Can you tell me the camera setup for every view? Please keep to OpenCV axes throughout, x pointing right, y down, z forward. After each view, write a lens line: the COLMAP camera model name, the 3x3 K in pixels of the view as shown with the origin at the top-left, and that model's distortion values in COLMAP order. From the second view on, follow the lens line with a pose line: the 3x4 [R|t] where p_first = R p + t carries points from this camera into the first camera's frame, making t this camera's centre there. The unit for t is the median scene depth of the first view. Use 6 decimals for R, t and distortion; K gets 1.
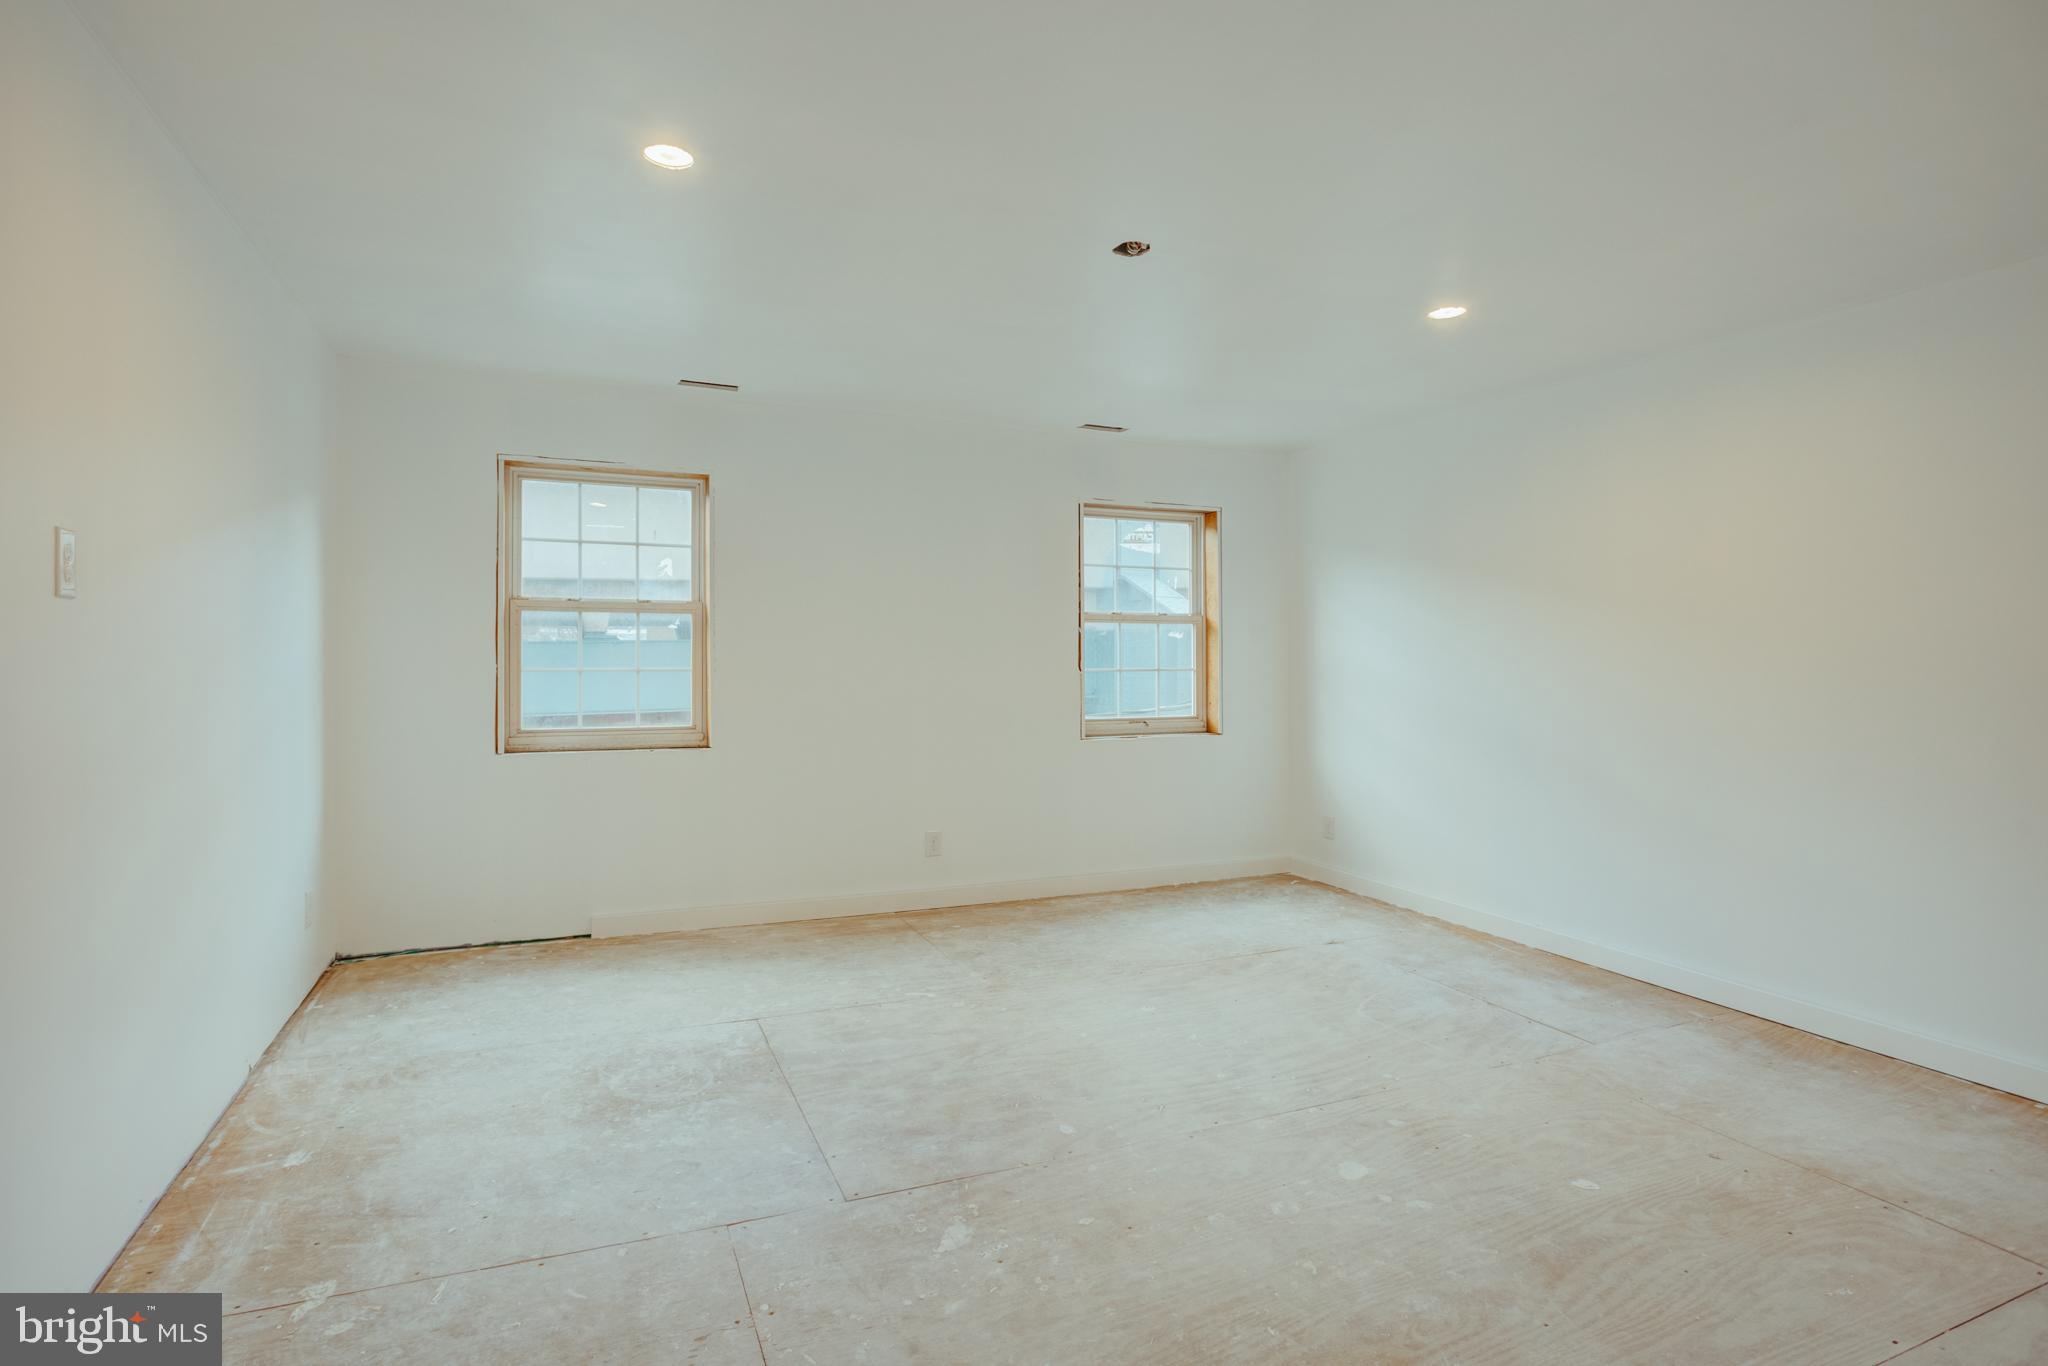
lens RADIAL K [[1027.5, 0, 1015.6], [0, 1027.5, 662.2], [0, 0, 1]] dist [-0.022220, 0.013993]
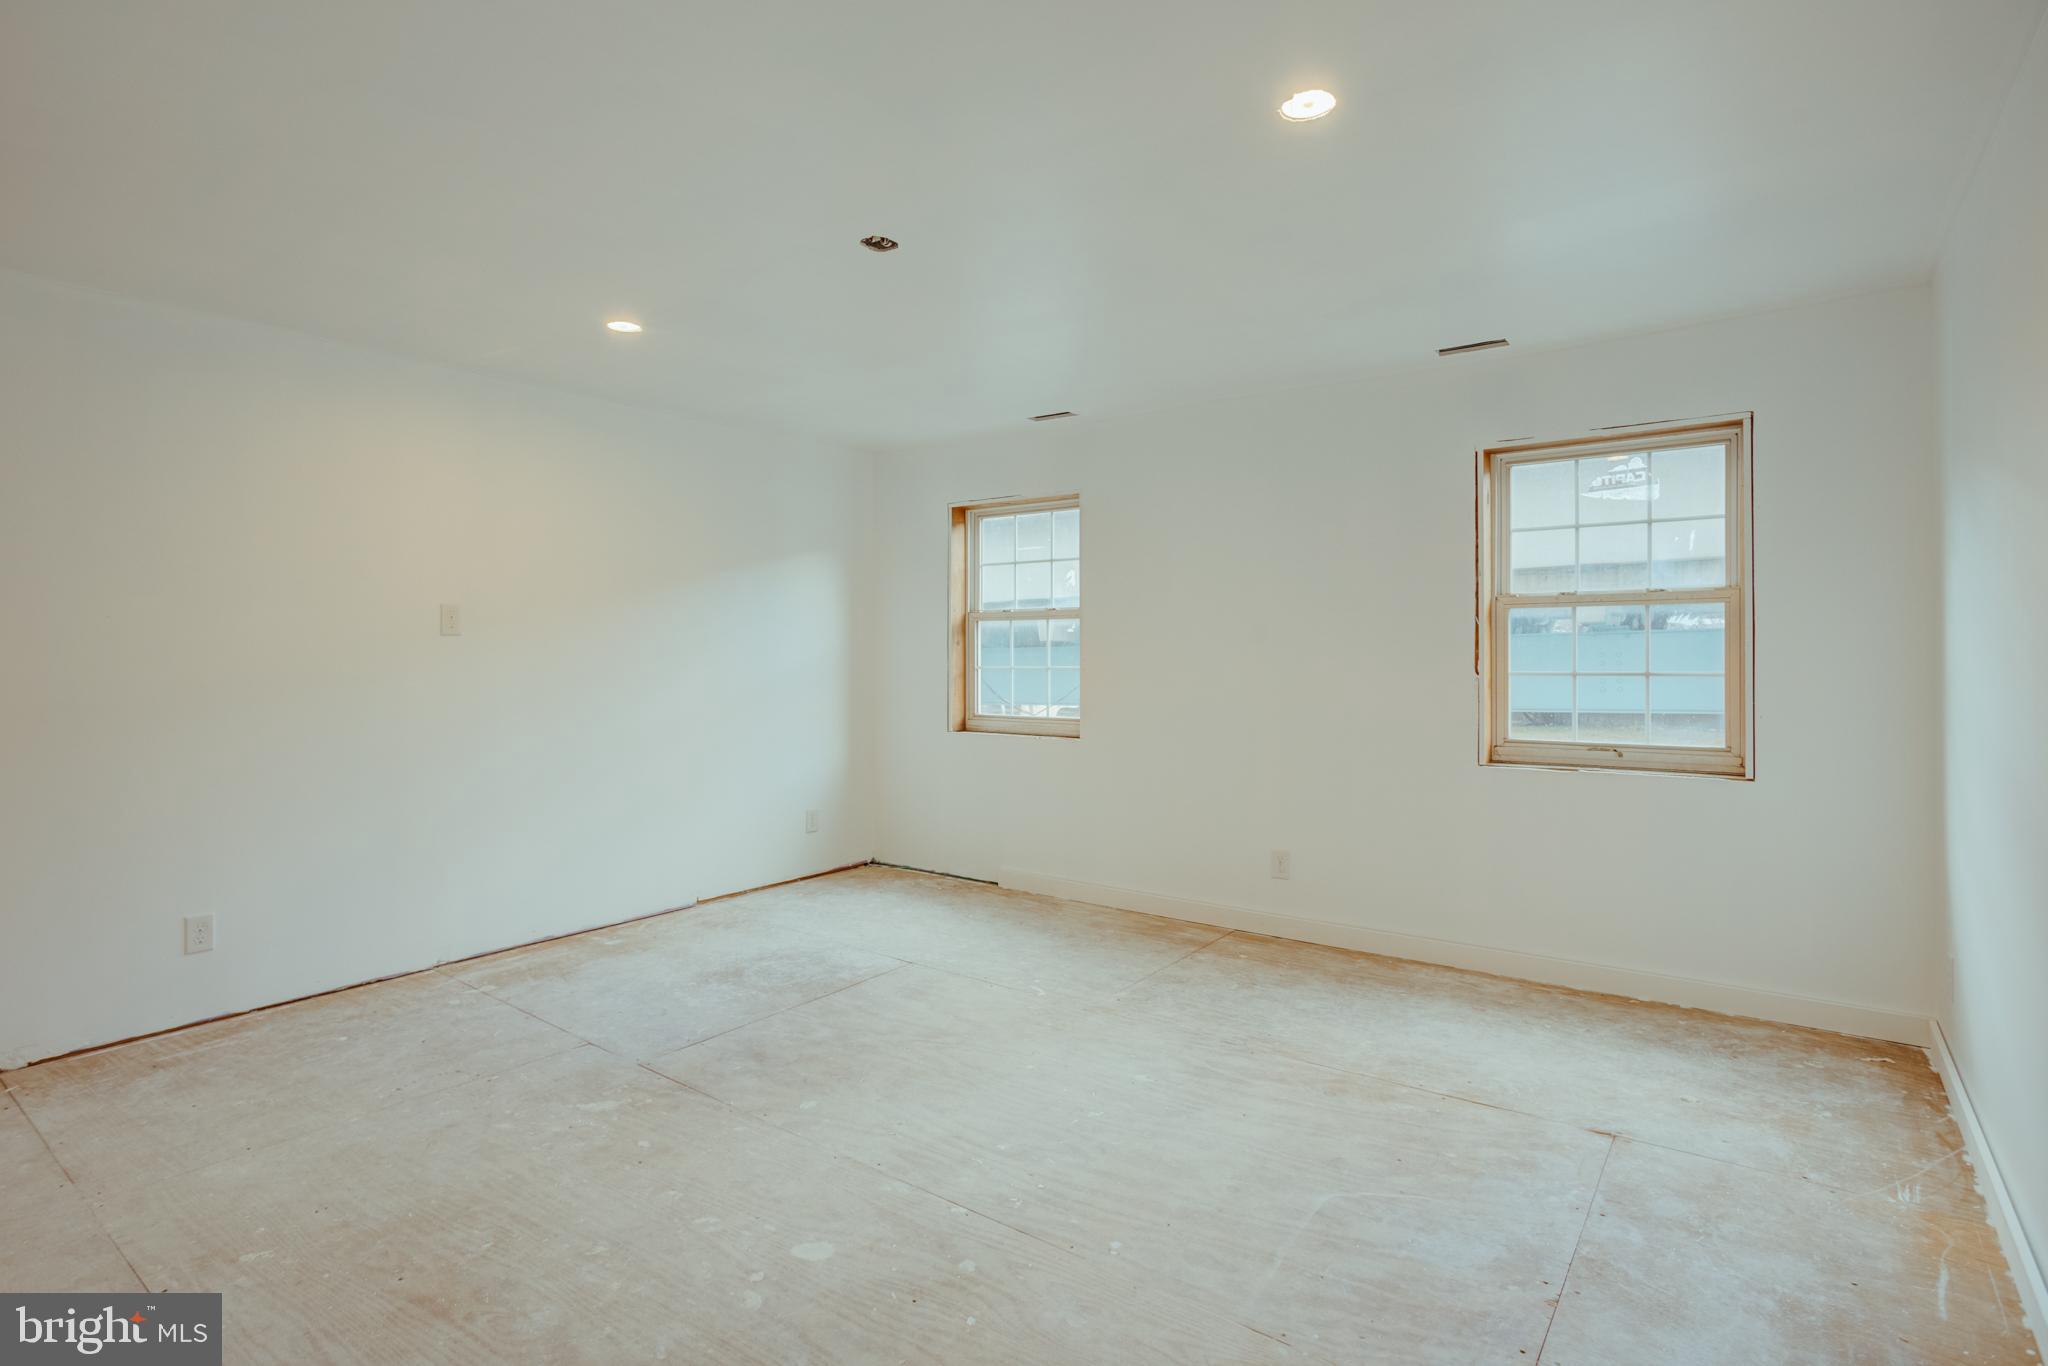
lens RADIAL K [[1027.5, 0, 1015.6], [0, 1027.5, 662.2], [0, 0, 1]] dist [-0.022220, 0.013993]
pose [[0.488475, 0.005623, -0.872560, 0.872255], [0.003482, 0.999959, 0.008393, -0.012608], [0.872571, -0.007138, 0.488435, 0.535554]]
